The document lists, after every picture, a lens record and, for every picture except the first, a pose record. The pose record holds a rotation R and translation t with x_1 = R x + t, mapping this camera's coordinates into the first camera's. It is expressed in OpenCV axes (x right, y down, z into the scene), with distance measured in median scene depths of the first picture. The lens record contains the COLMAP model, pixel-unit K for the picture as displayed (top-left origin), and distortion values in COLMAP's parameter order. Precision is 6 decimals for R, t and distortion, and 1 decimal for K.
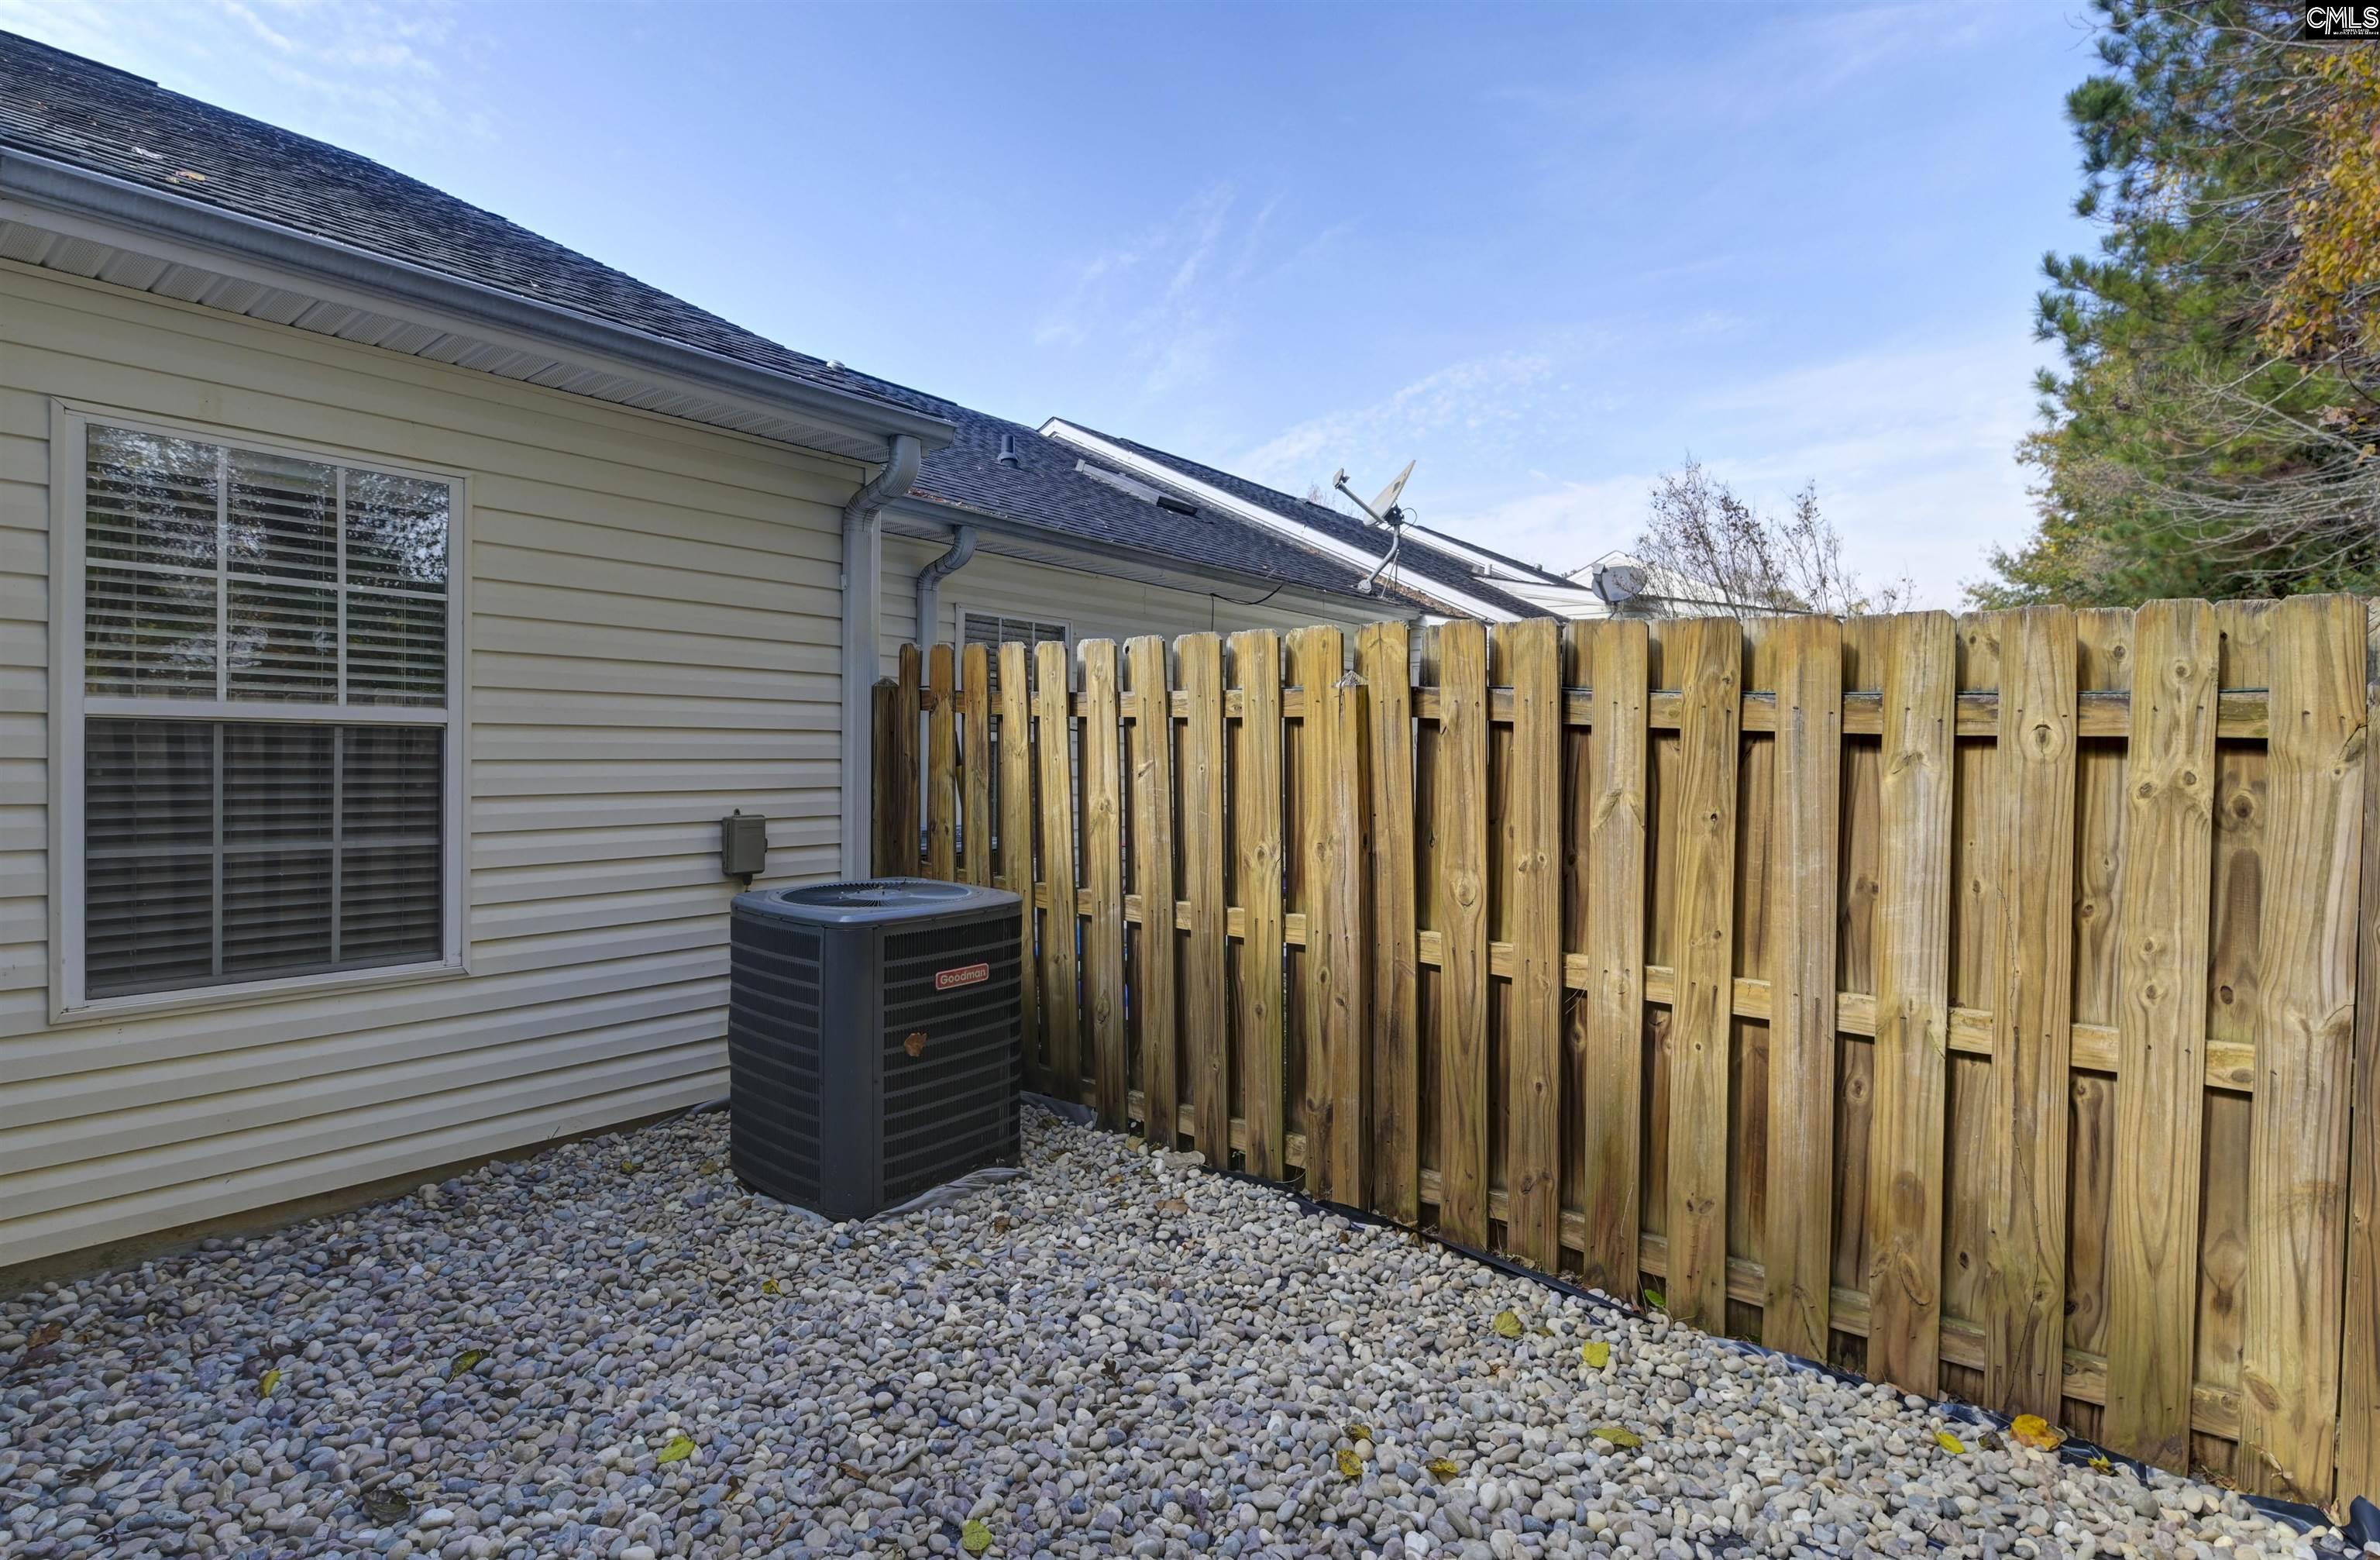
lens RADIAL K [[1223.7, 0, 1191.0], [0, 1223.7, 791.5], [0, 0, 1]] dist [0.000721, 0.000502]
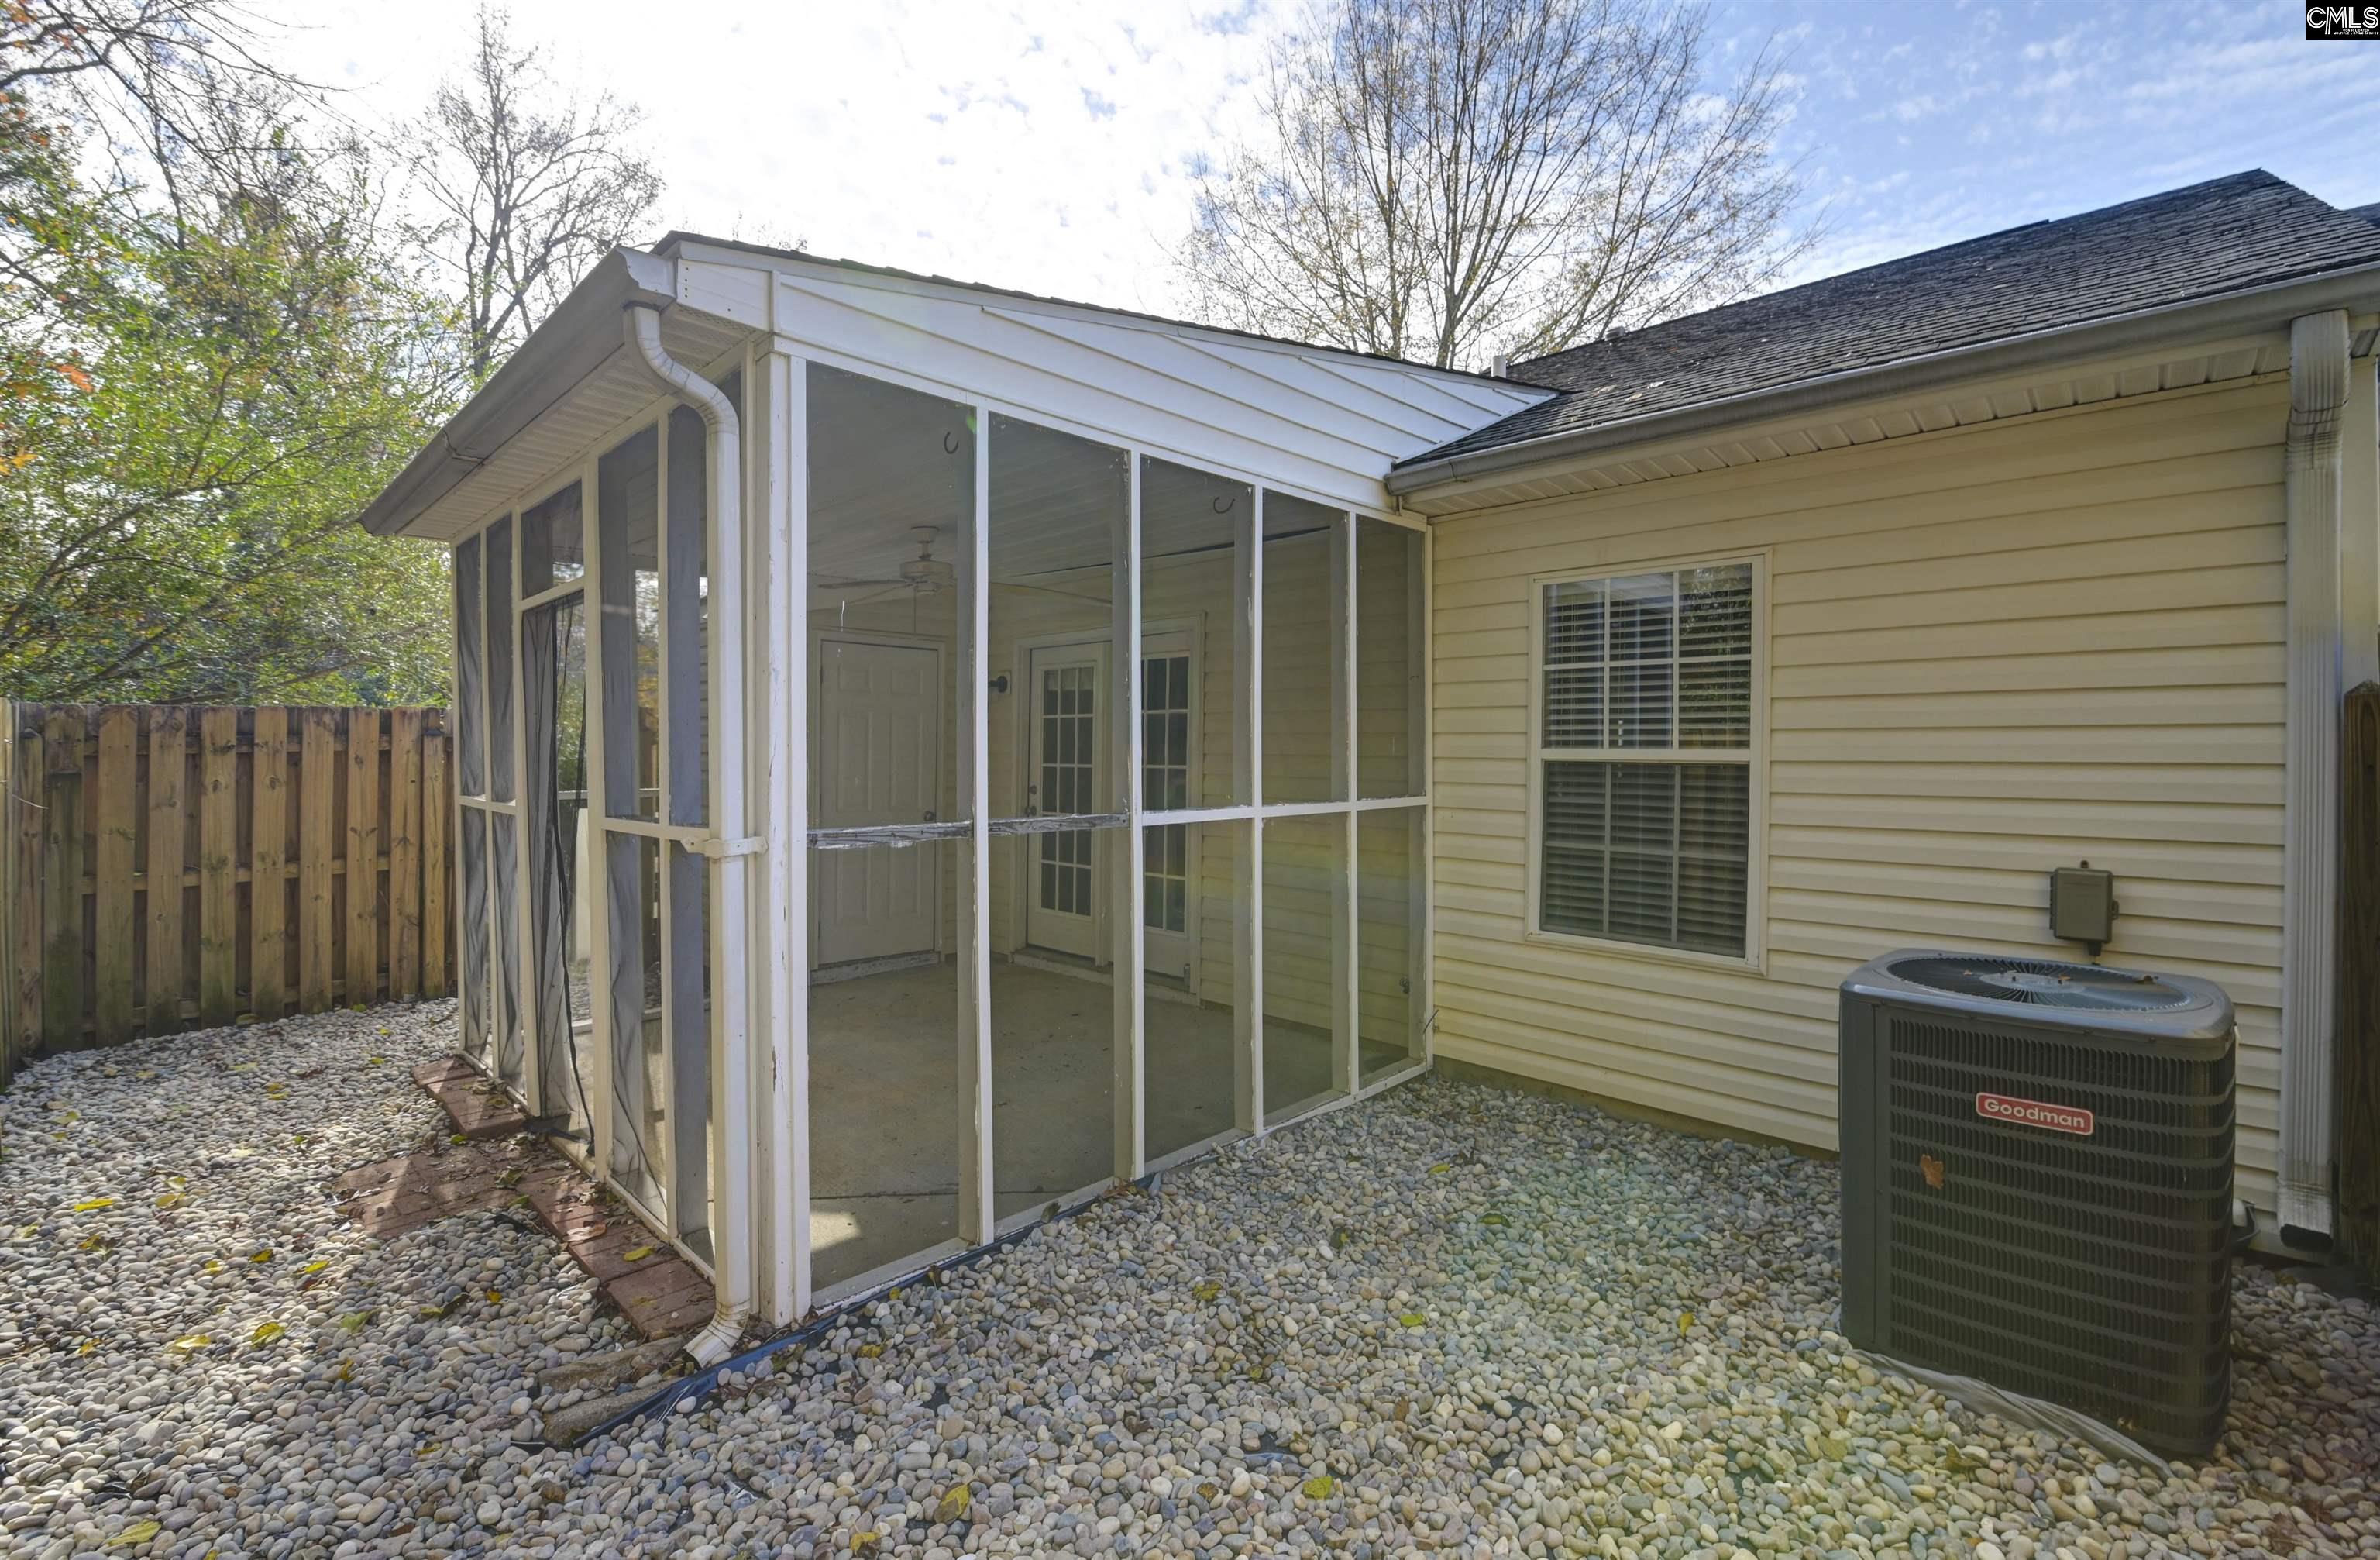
lens RADIAL K [[1037.9, 0, 1190.0], [0, 1037.9, 780.0], [0, 0, 1]] dist [-0.001088, -0.000231]
pose [[-0.122435, 0.010792, -0.992418, 0.483327], [-0.040398, 0.999058, 0.015848, -0.032584], [0.991654, 0.042032, -0.121884, 0.602265]]
